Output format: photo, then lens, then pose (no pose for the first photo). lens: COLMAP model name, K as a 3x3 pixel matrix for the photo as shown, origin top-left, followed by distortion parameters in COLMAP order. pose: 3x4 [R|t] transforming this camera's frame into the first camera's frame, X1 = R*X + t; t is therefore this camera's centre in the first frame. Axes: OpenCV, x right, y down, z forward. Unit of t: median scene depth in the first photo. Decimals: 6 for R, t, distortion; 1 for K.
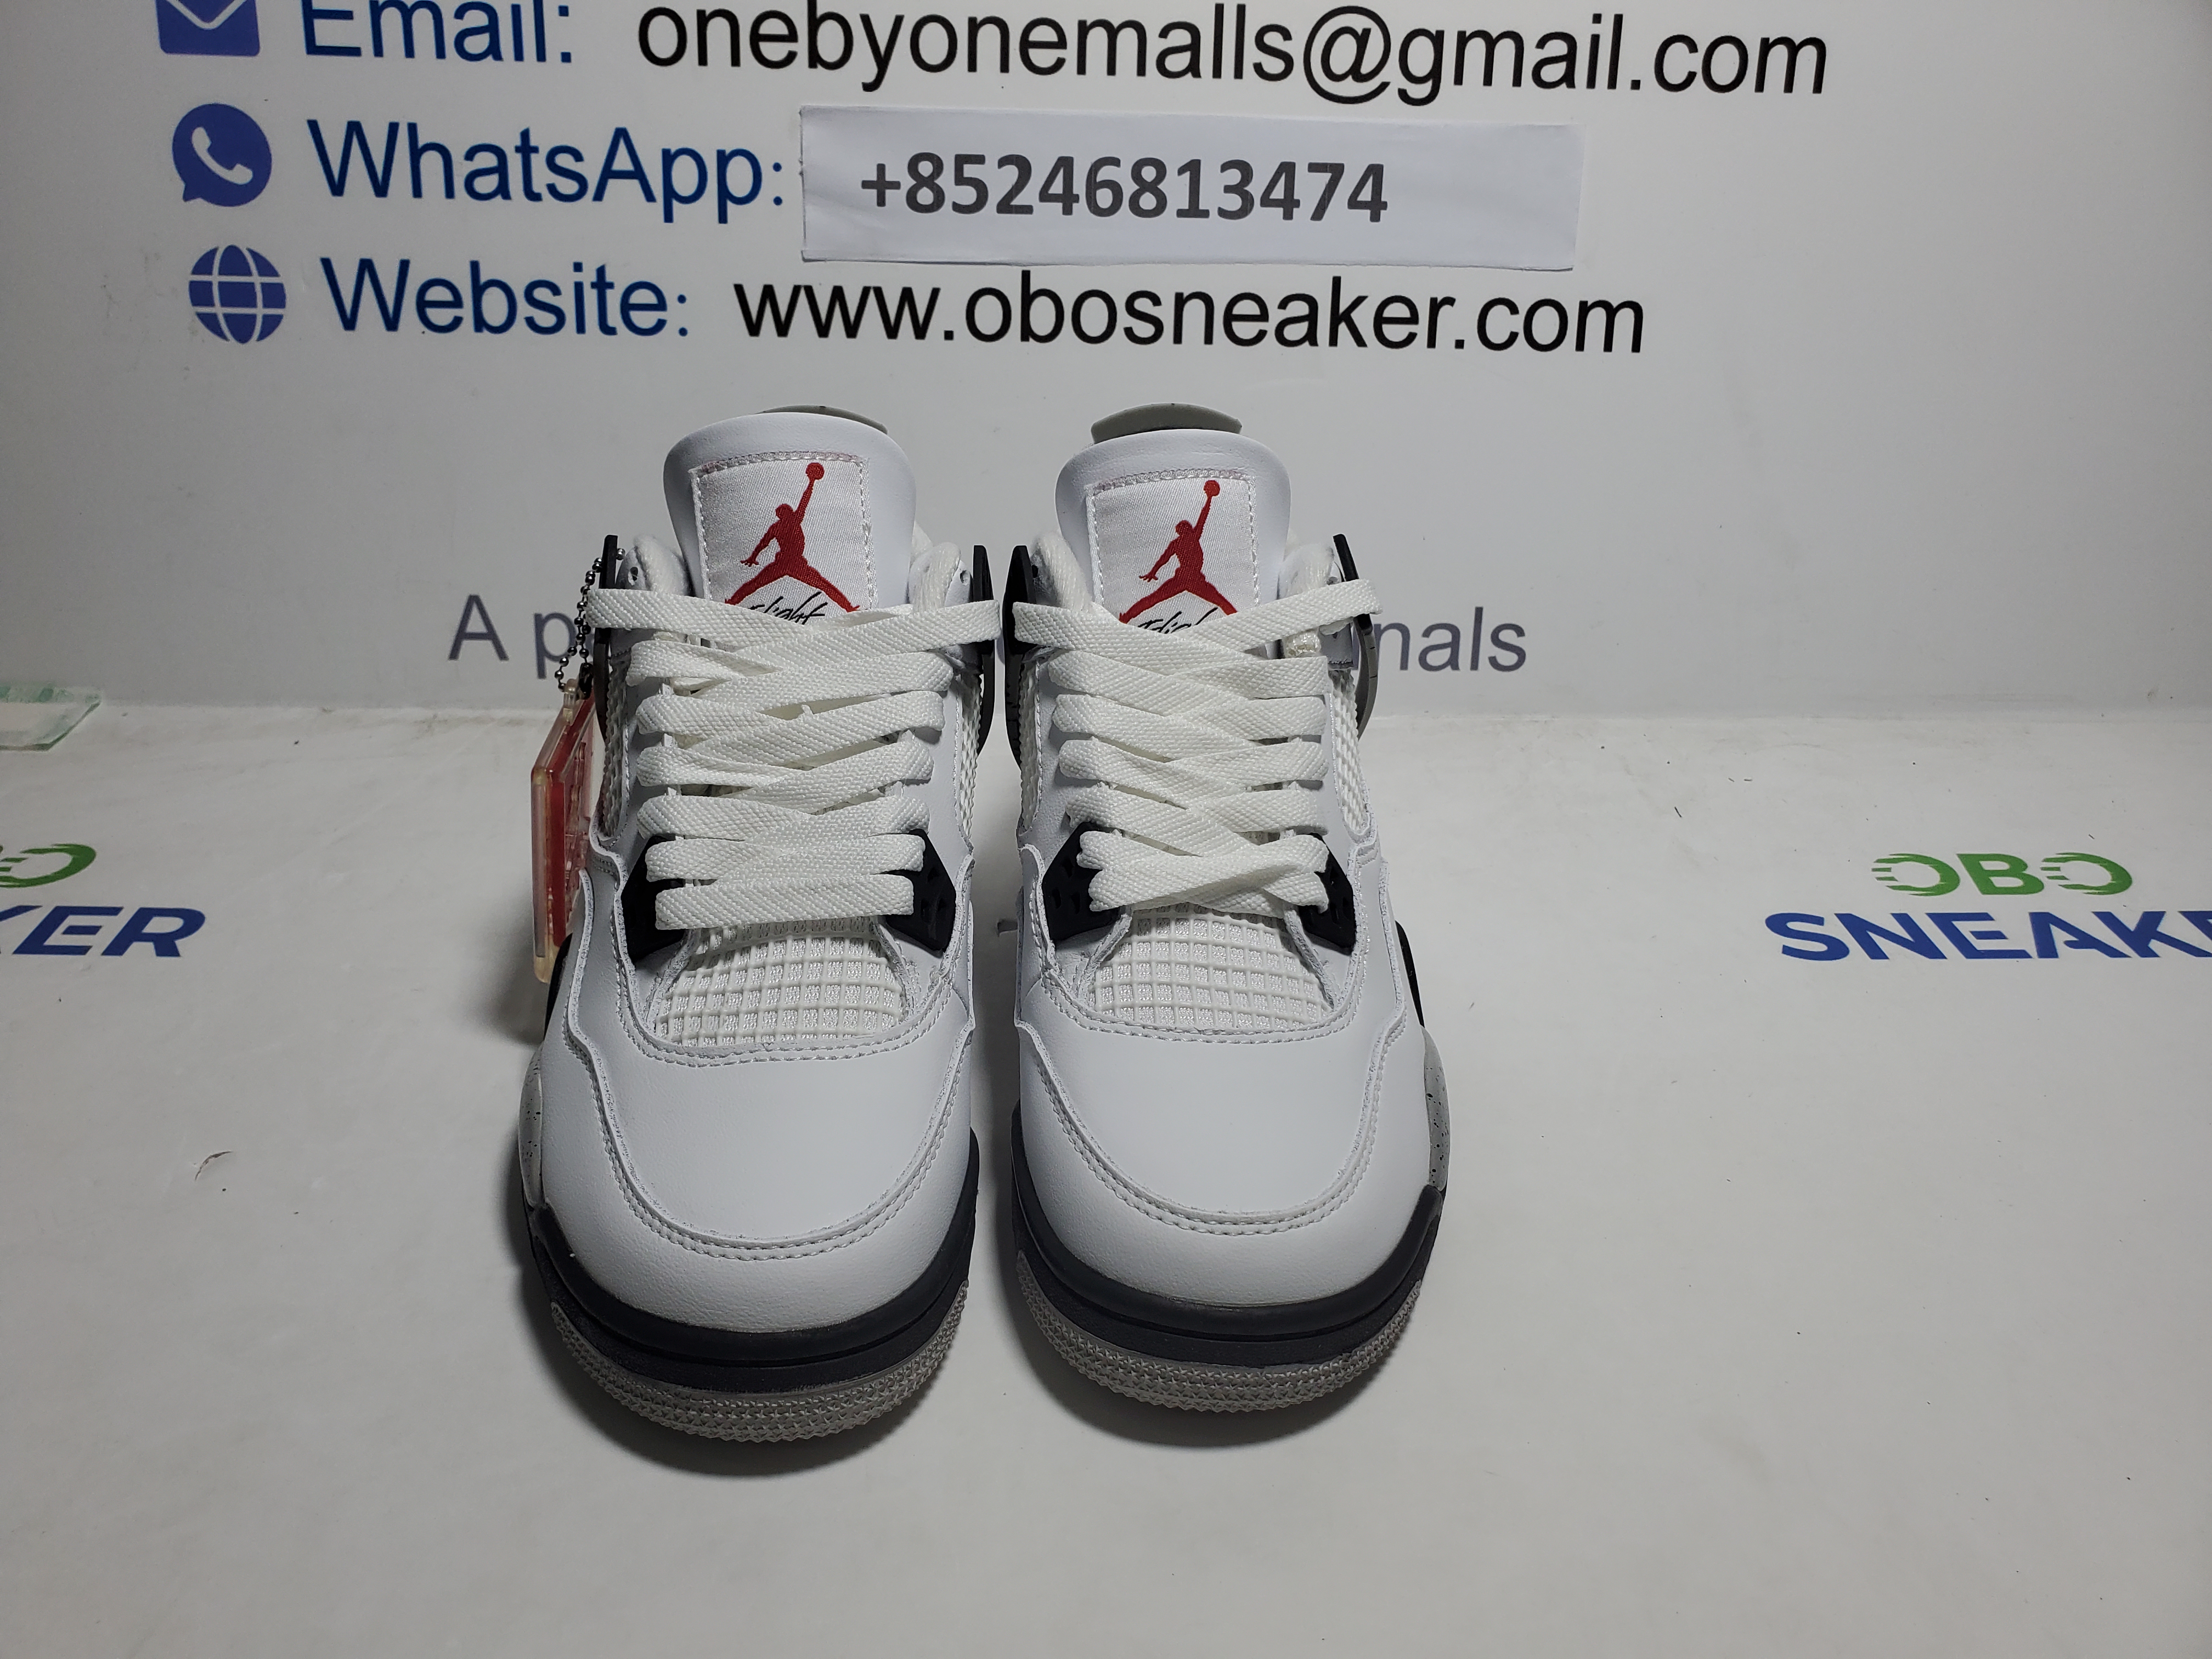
lens RADIAL K [[1680.3, 0, 1067.3], [0, 1680.3, 800.7], [0, 0, 1]] dist [-0.093503, 0.136443]
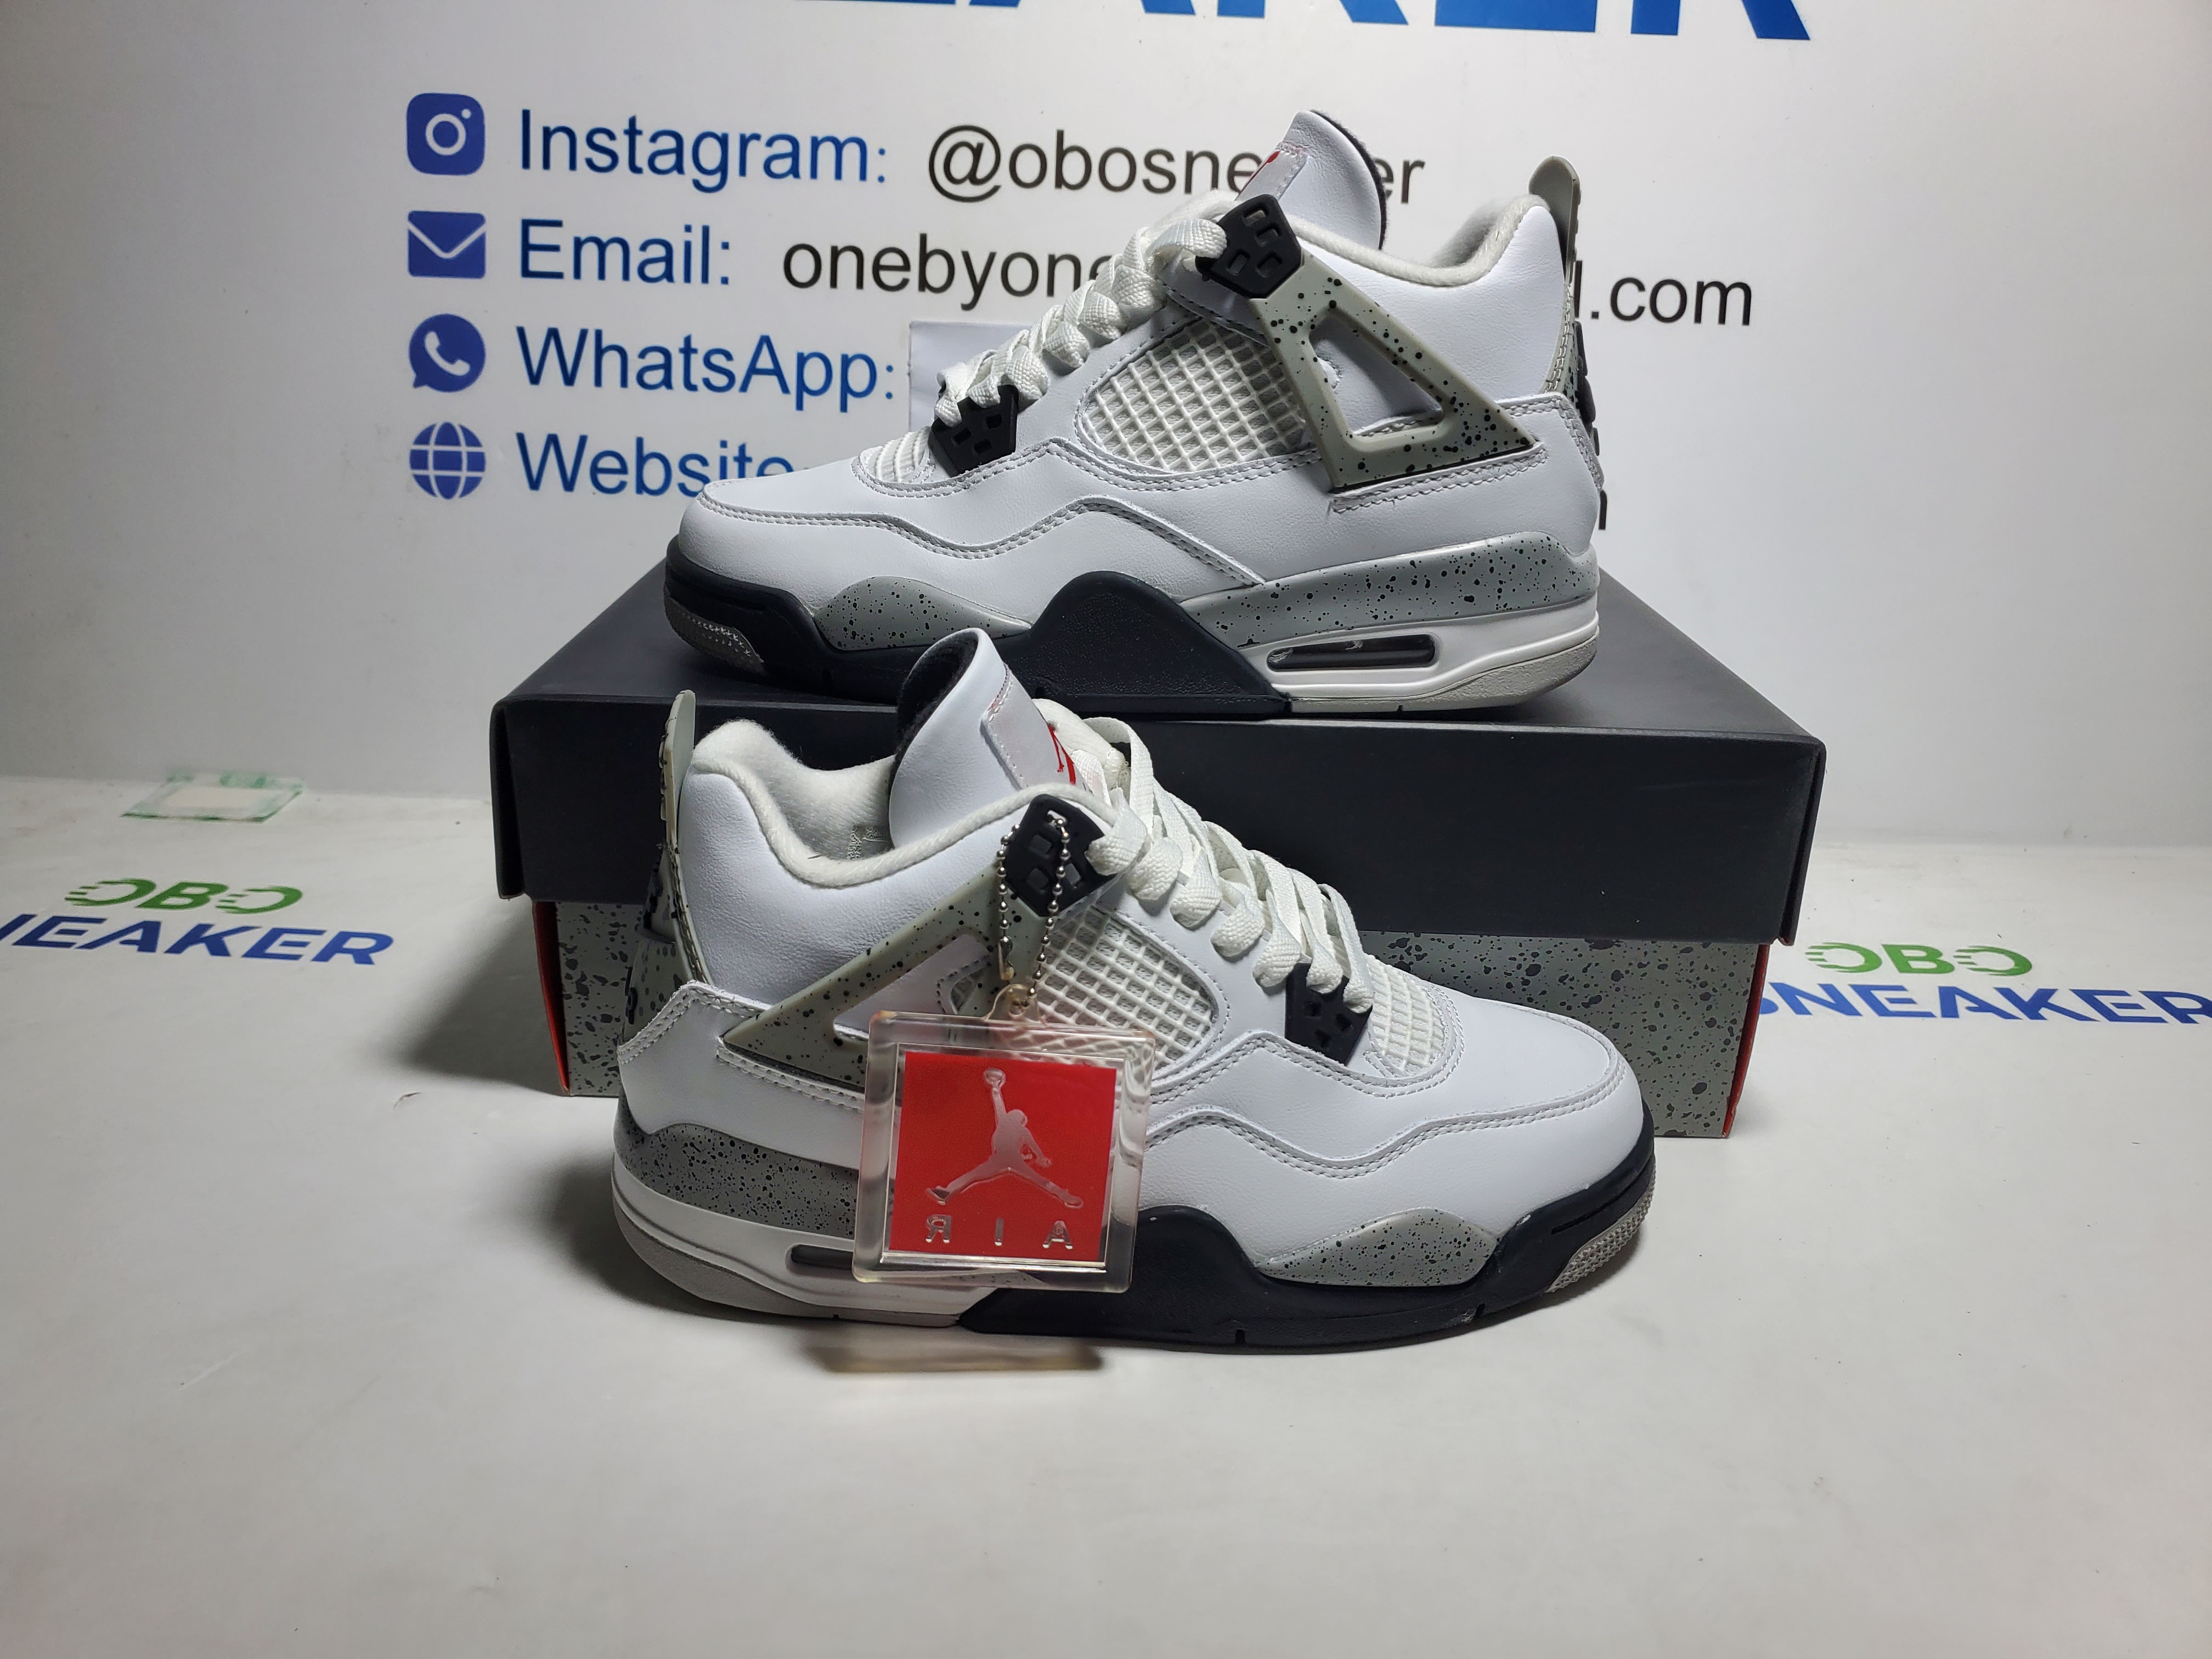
lens RADIAL K [[1655.5, 0, 1079.3], [0, 1655.5, 809.6], [0, 0, 1]] dist [-0.075324, 0.107582]
pose [[0.999186, 0.023061, -0.033103, 0.013163], [-0.027717, 0.988613, -0.147908, 0.117157], [0.029315, 0.148705, 0.988447, -0.150741]]
